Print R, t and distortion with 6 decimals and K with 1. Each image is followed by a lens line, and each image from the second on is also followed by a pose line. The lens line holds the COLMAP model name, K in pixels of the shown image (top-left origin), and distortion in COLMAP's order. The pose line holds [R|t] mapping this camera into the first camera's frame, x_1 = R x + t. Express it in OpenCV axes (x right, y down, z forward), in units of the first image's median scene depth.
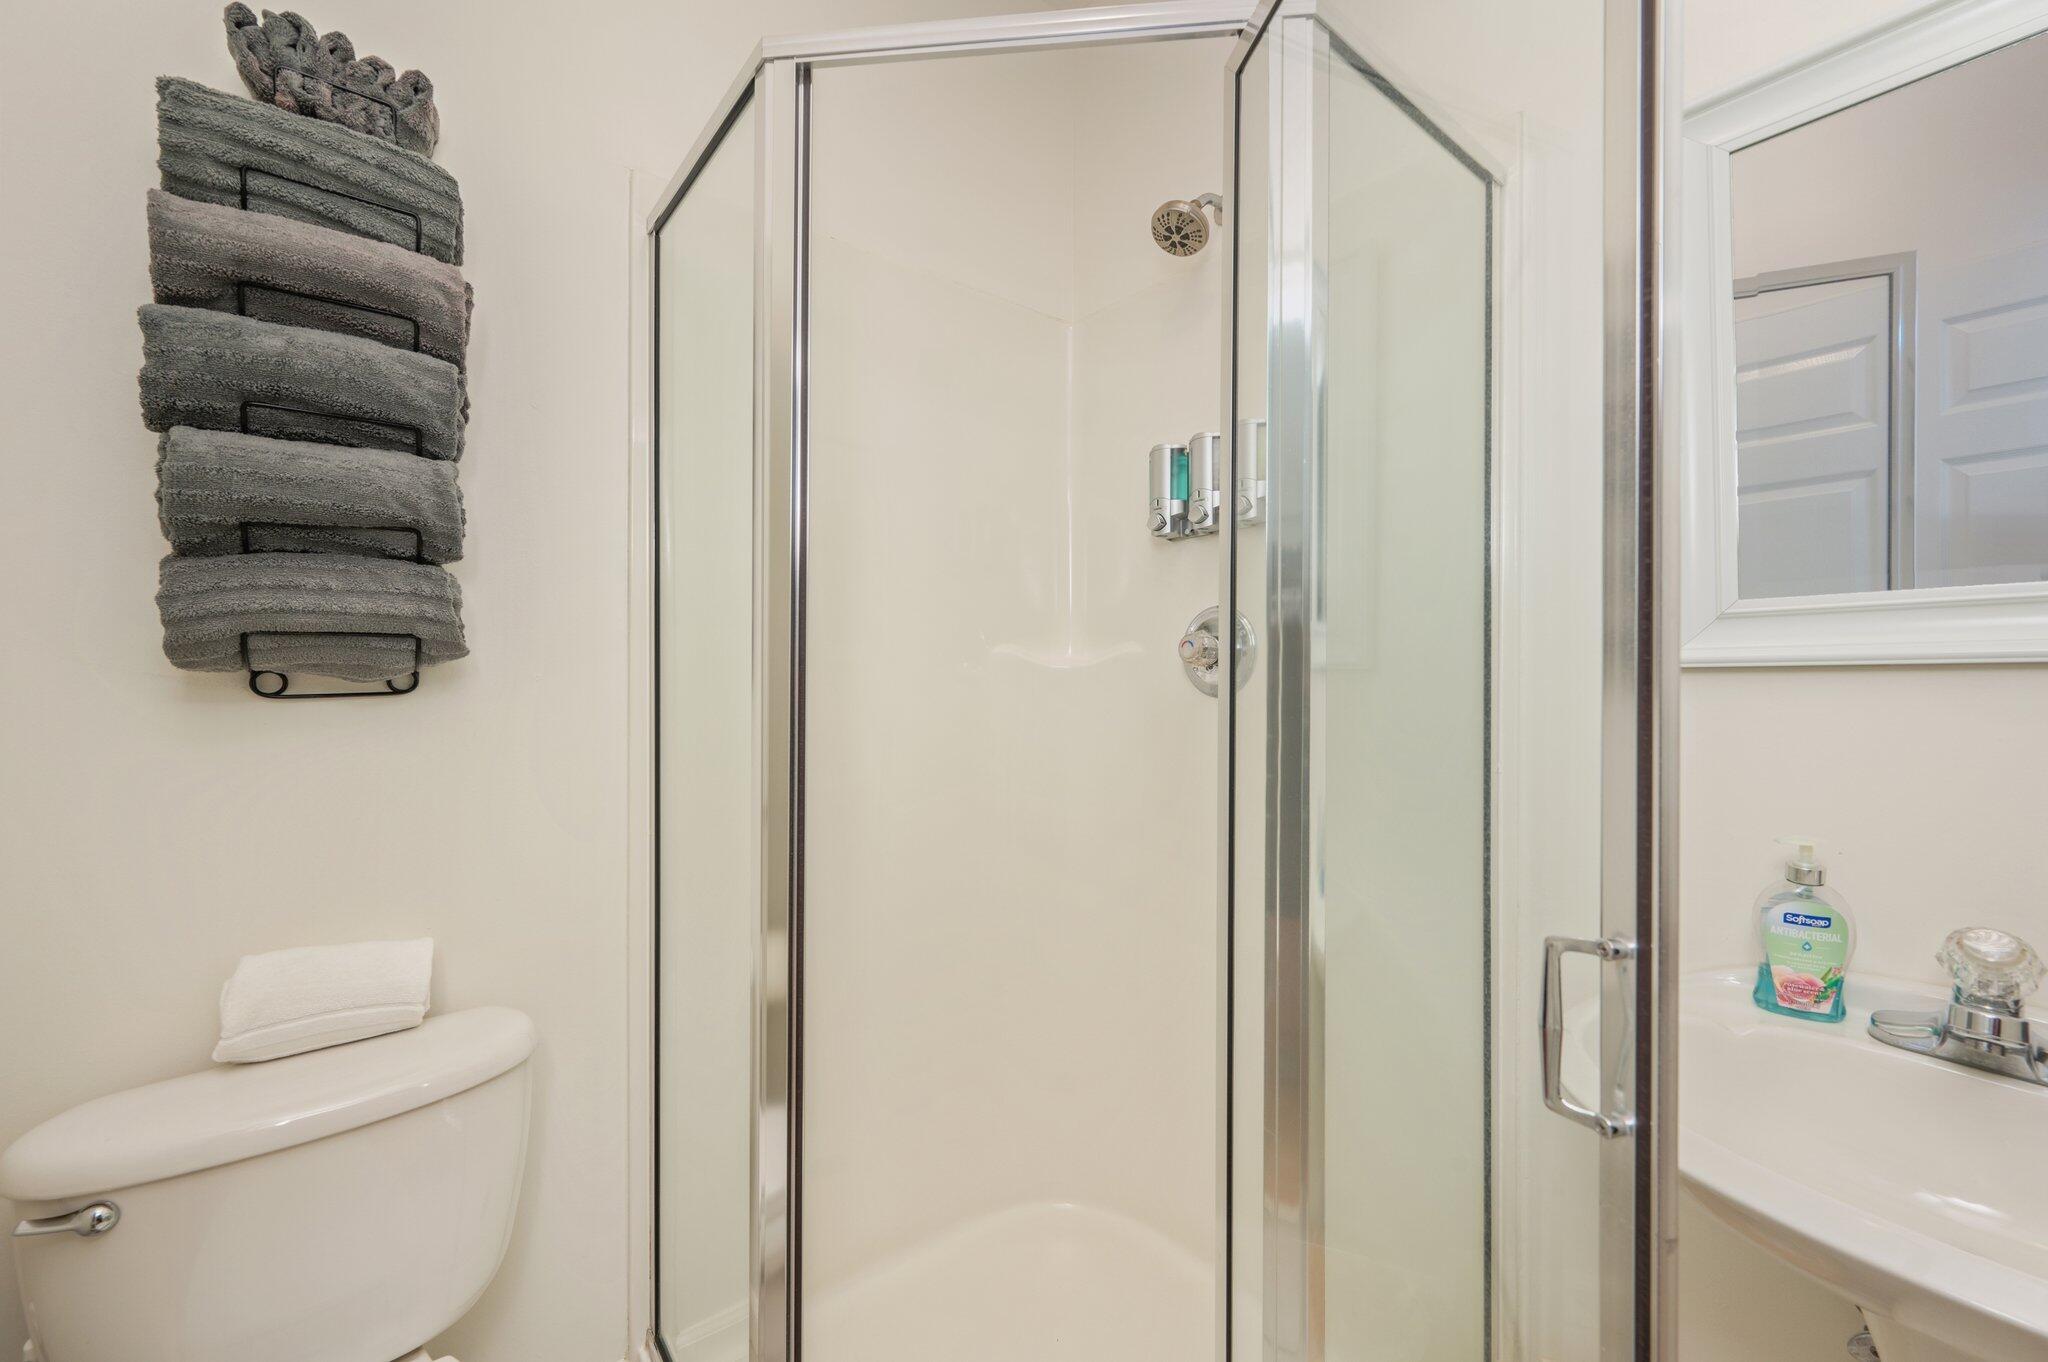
lens RADIAL K [[830.0, 0, 1031.4], [0, 830.0, 667.0], [0, 0, 1]] dist [-0.001042, 0.000407]
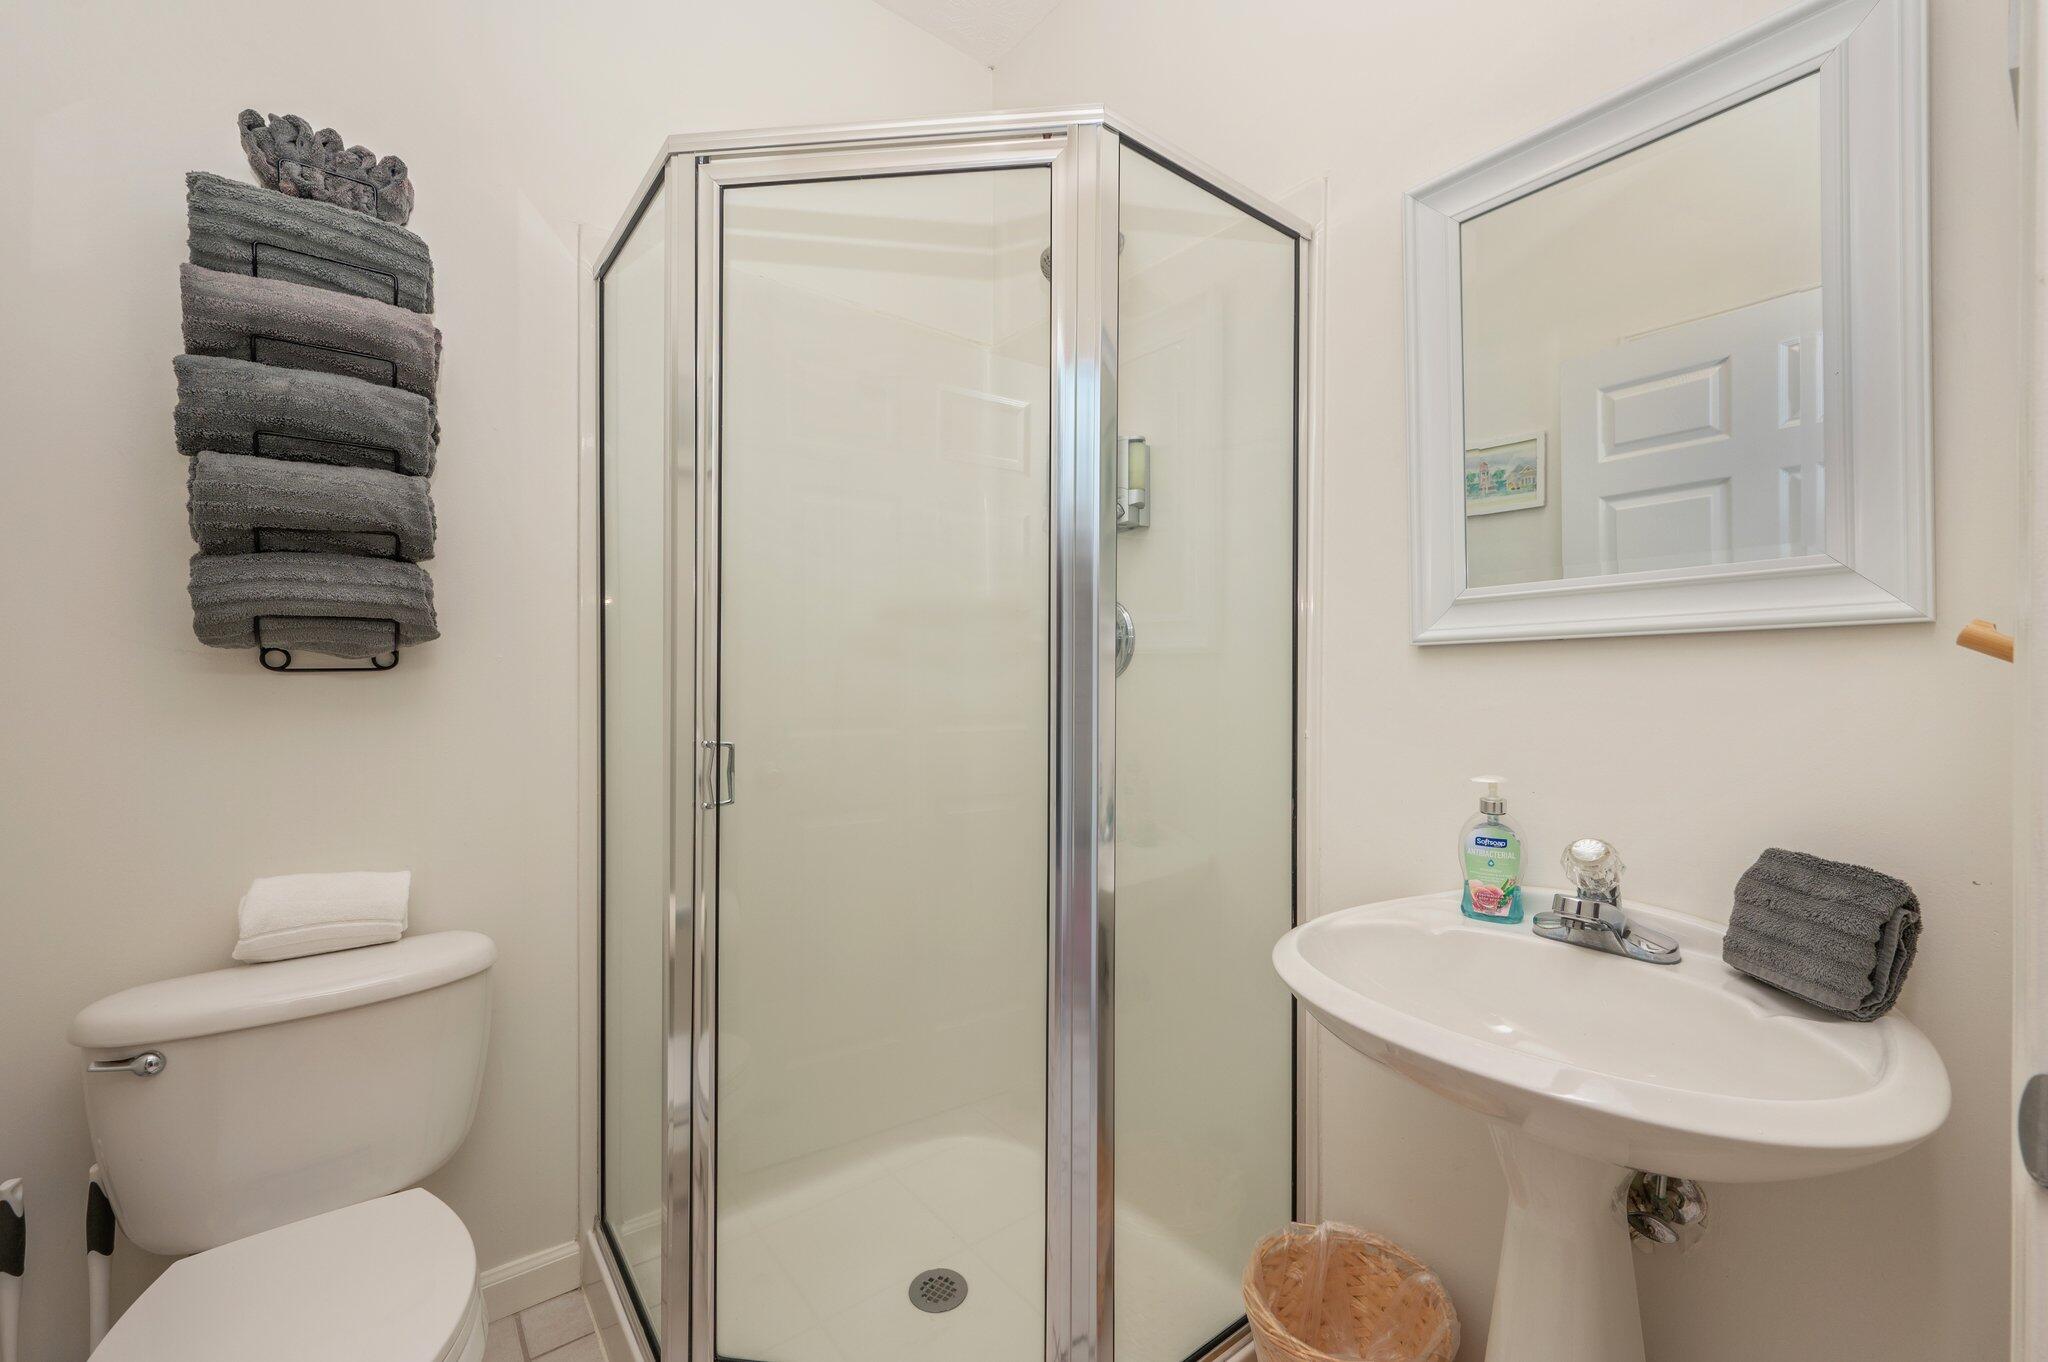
lens RADIAL K [[843.2, 0, 1022.6], [0, 843.2, 676.6], [0, 0, 1]] dist [0.002475, -0.000328]
pose [[0.999950, 0.000021, -0.009965, 0.213560], [0.000016, 0.999993, 0.003724, 0.044281], [0.009965, -0.003724, 0.999943, -0.257167]]
